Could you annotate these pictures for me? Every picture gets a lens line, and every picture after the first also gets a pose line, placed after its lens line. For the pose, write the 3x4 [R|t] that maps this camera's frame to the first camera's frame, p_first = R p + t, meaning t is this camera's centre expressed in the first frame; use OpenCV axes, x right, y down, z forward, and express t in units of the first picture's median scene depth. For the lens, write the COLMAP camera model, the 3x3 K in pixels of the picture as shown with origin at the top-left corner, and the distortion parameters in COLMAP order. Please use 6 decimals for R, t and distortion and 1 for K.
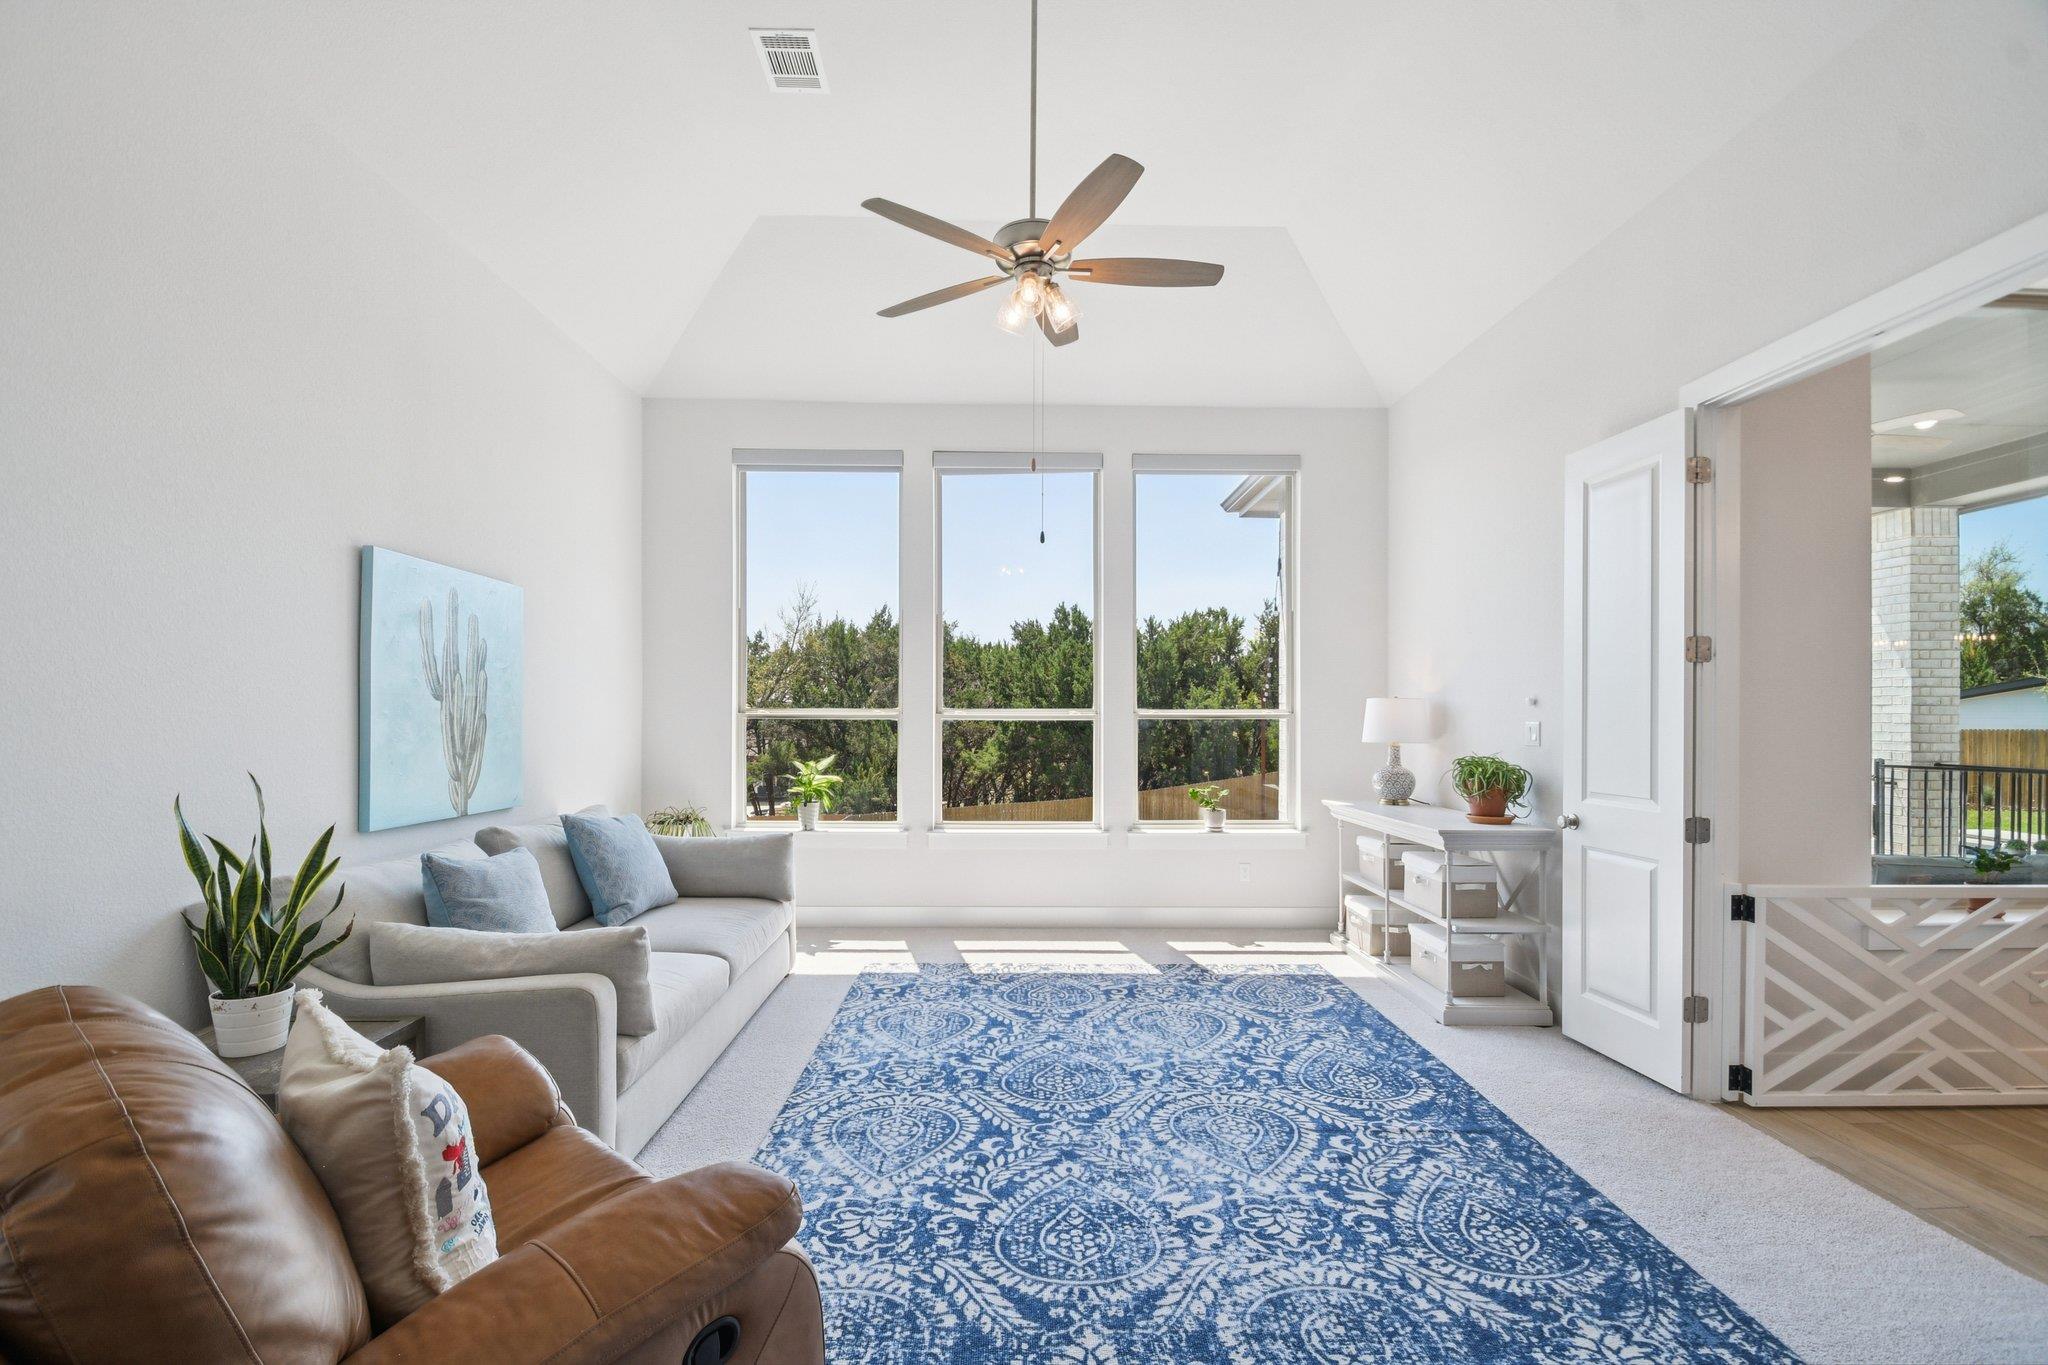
lens RADIAL K [[906.8, 0, 1016.4], [0, 906.8, 717.3], [0, 0, 1]] dist [0.008534, -0.011449]
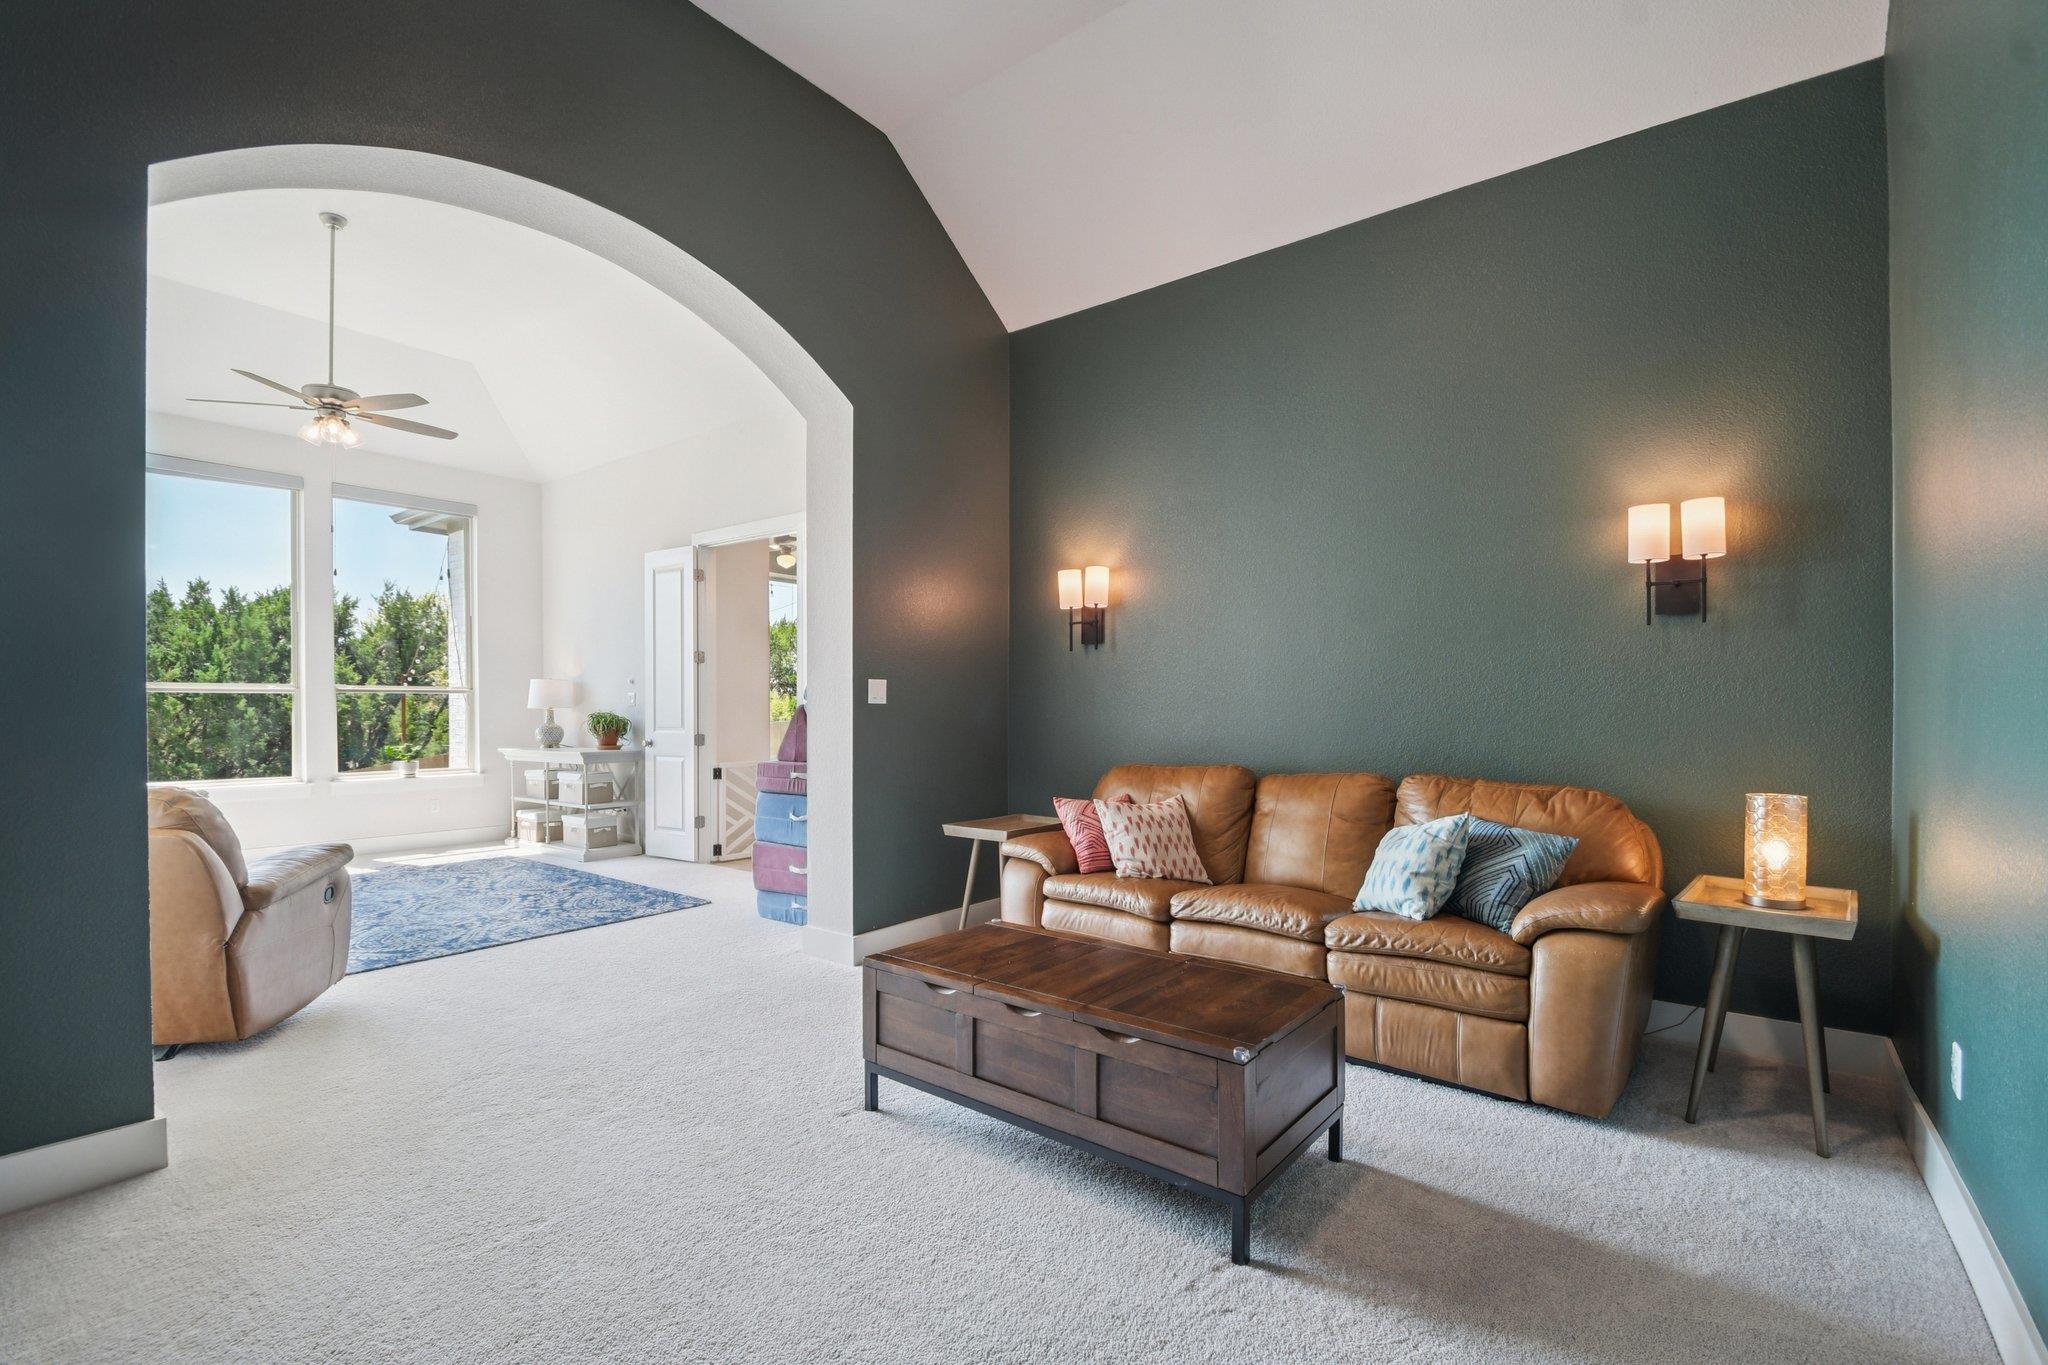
lens RADIAL K [[906.8, 0, 1016.4], [0, 906.8, 717.3], [0, 0, 1]] dist [0.008534, -0.011449]
pose [[0.628627, -0.009373, 0.777650, -0.369823], [0.003704, 0.999952, 0.009058, 0.041535], [-0.777698, -0.002814, 0.628632, -0.761483]]
